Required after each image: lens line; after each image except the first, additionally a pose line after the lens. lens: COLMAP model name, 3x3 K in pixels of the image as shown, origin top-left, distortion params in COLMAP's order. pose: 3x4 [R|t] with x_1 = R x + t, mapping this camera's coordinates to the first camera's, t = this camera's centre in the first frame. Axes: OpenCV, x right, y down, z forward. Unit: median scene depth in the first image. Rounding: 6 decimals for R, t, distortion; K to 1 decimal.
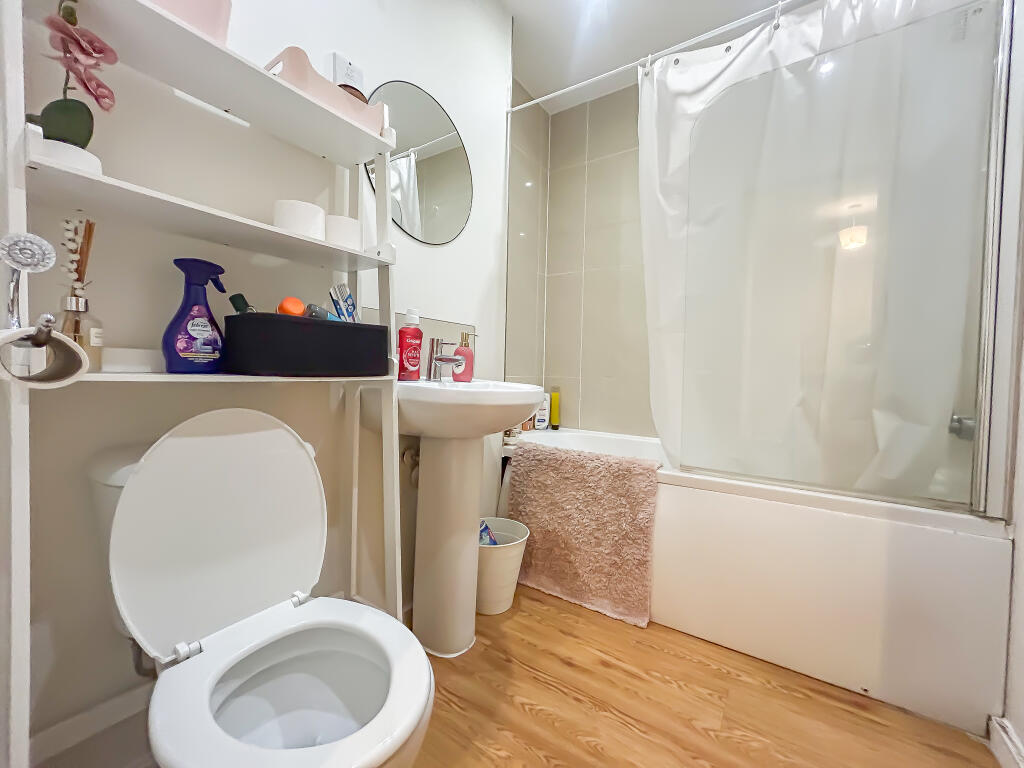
lens RADIAL K [[418.6, 0, 505.0], [0, 418.6, 384.6], [0, 0, 1]] dist [-0.002417, -0.001904]
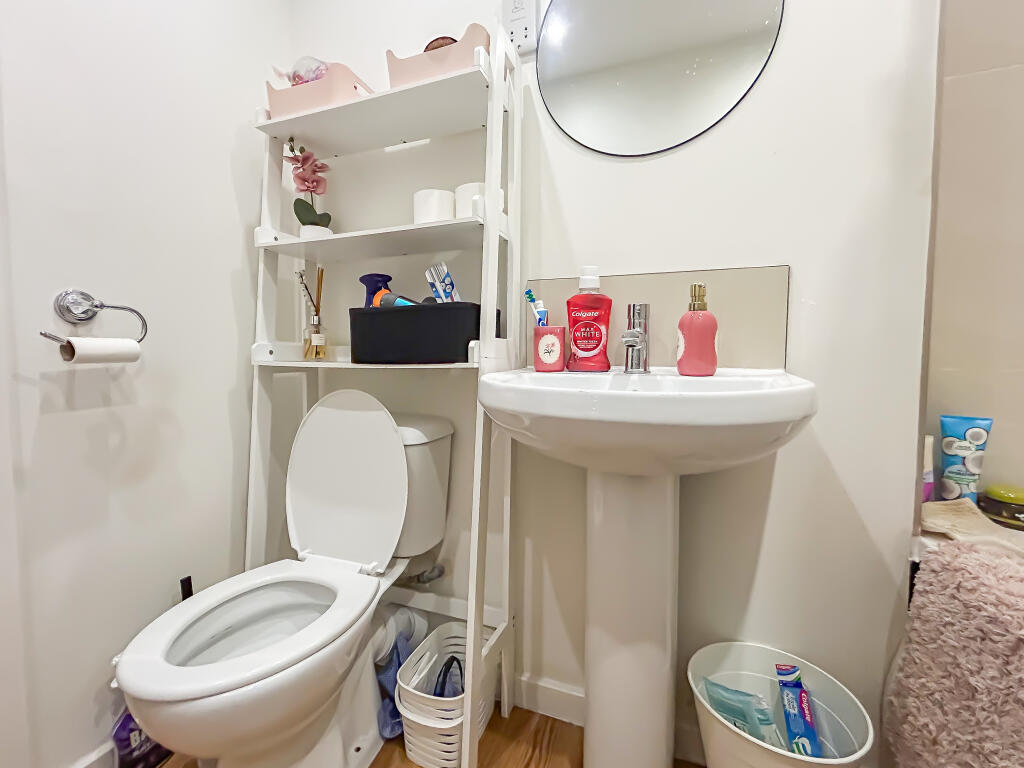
lens RADIAL K [[448.5, 0, 512.2], [0, 448.5, 382.9], [0, 0, 1]] dist [-0.007395, 0.000127]
pose [[0.228361, 0.029516, -0.973129, 0.584395], [-0.028607, 0.999312, 0.023597, -0.006391], [0.973156, 0.022450, 0.229049, 0.895729]]
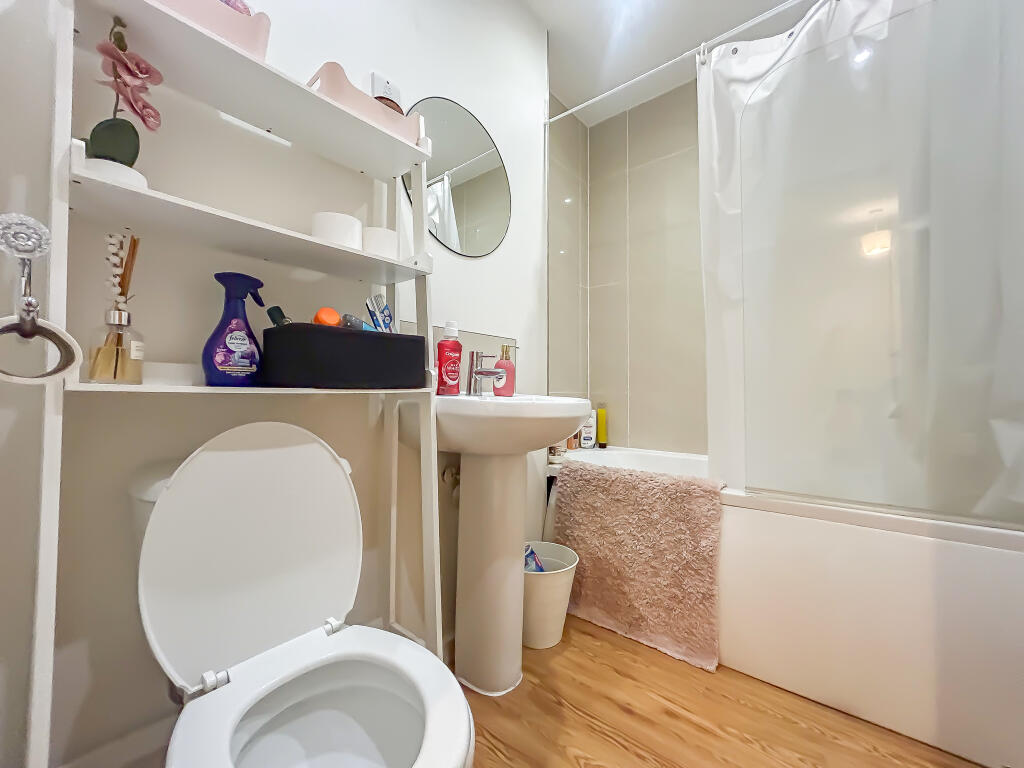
lens RADIAL K [[418.6, 0, 501.5], [0, 418.6, 384.3], [0, 0, 1]] dist [-0.002417, -0.001904]
pose [[0.993896, -0.021291, -0.108248, -0.004077], [0.015649, 0.998487, -0.052708, 0.022517], [0.109207, 0.050693, 0.992726, 0.071547]]
